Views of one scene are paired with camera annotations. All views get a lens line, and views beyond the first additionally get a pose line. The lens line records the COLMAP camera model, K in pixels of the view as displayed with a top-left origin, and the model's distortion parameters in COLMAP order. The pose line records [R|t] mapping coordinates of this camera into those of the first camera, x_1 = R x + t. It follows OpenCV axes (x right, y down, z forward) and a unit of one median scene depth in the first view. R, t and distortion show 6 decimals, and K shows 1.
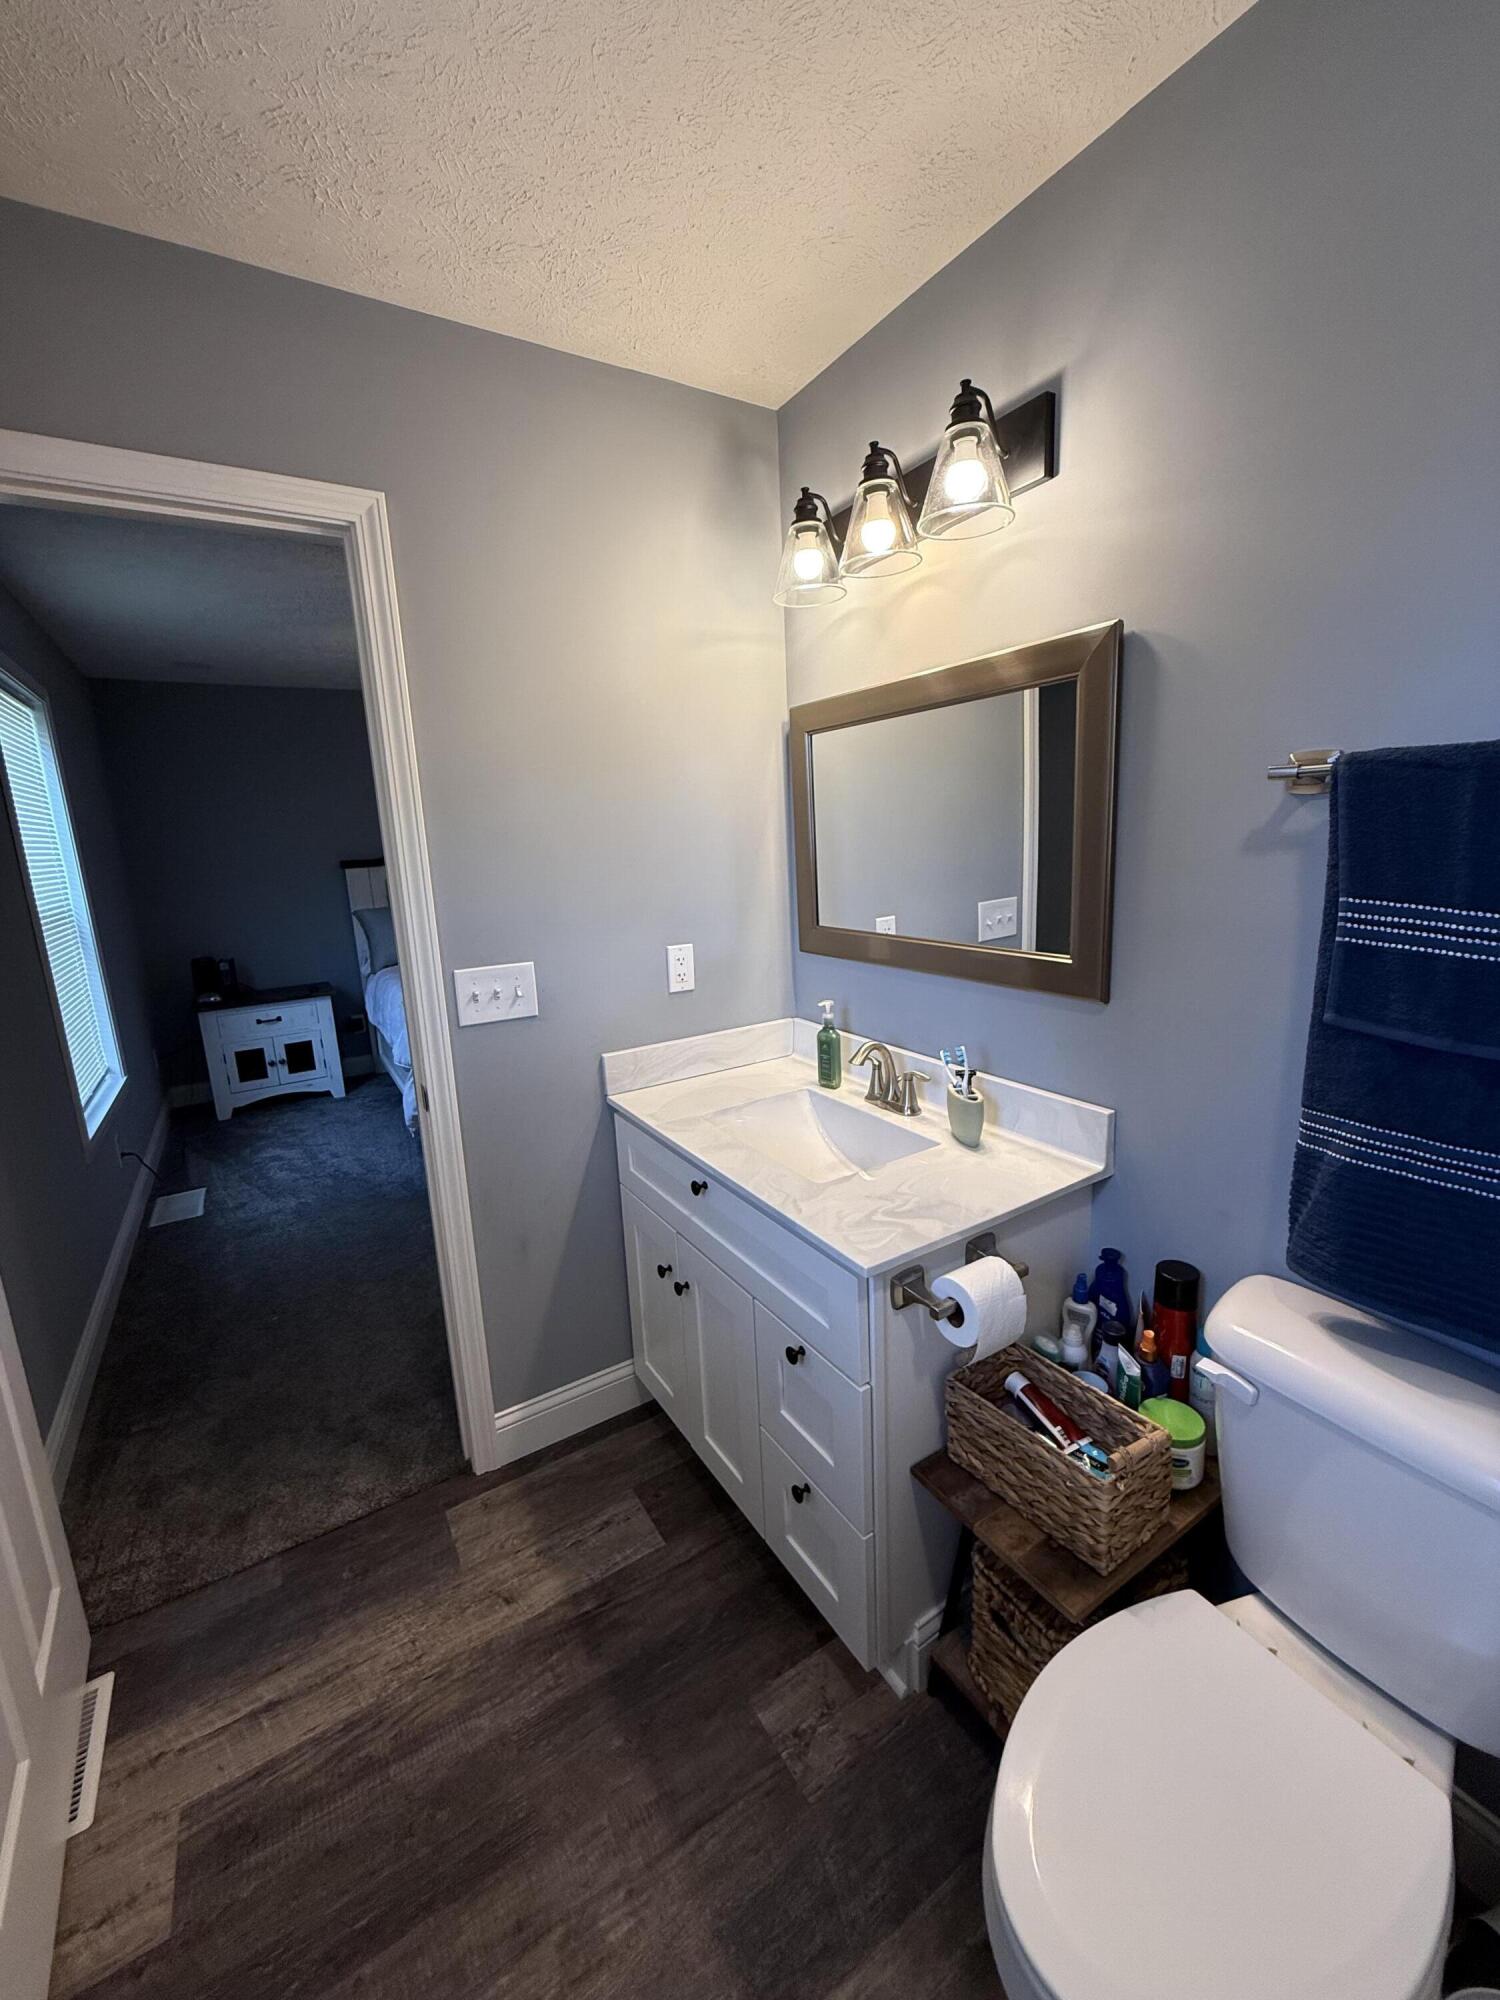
lens RADIAL K [[798.7, 0, 750.0], [0, 798.7, 1000.0], [0, 0, 1]] dist [0.000923, -0.000607]
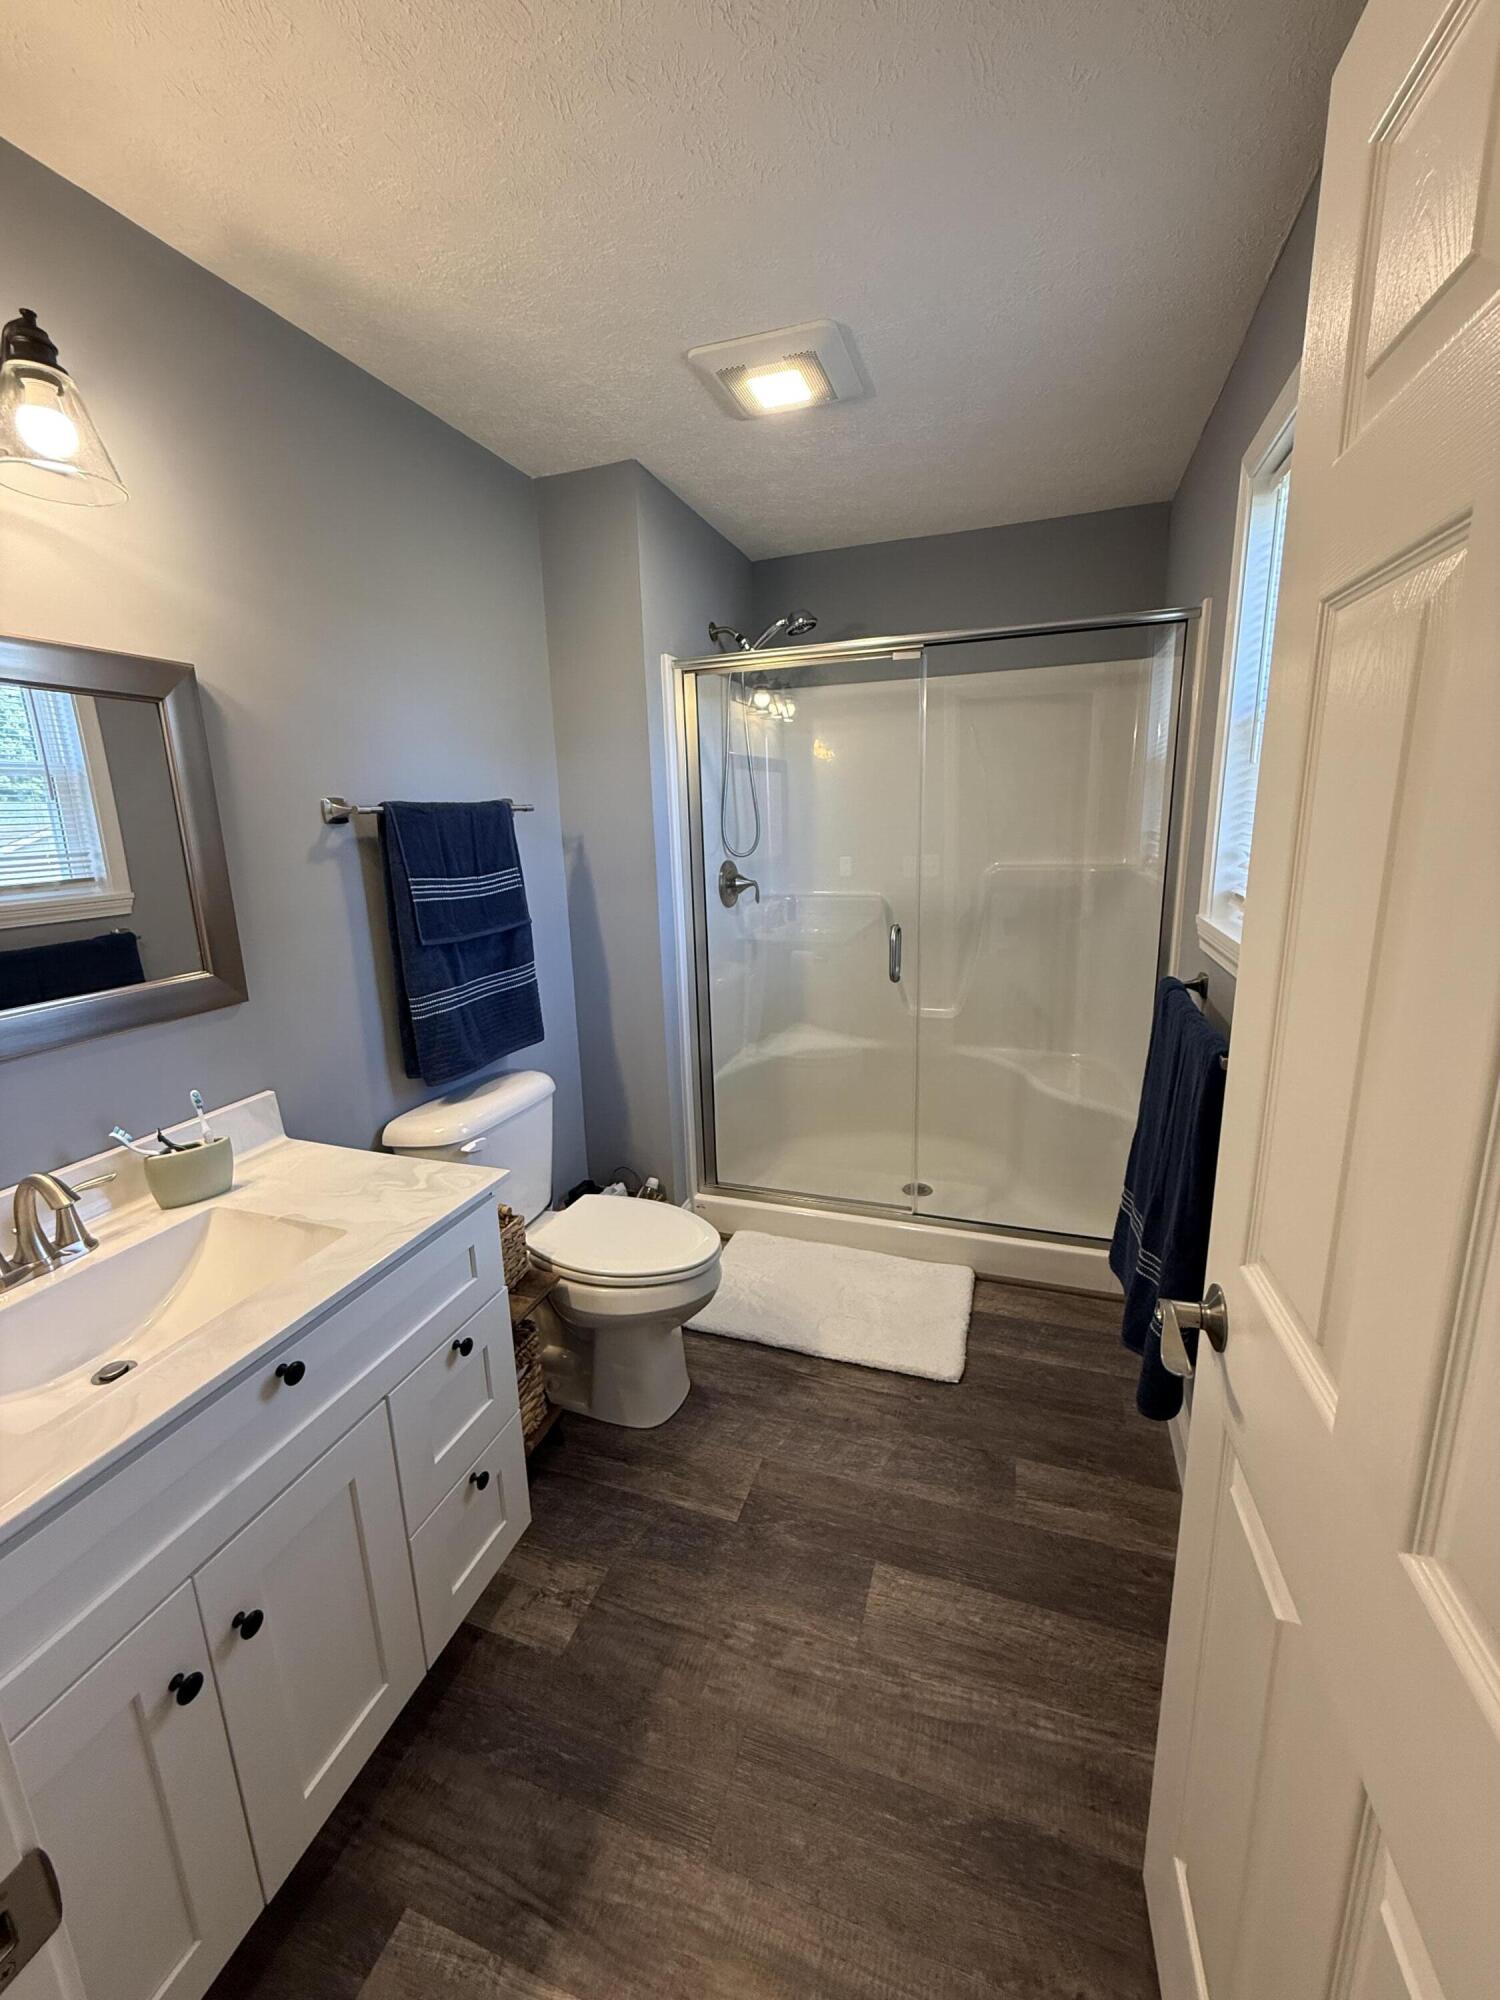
lens RADIAL K [[798.7, 0, 750.0], [0, 798.7, 1000.0], [0, 0, 1]] dist [0.000923, -0.000607]
pose [[-0.629780, -0.113404, 0.768451, -0.927195], [0.213823, 0.925757, 0.311856, -0.209201], [-0.746764, 0.360713, -0.558775, 1.163755]]
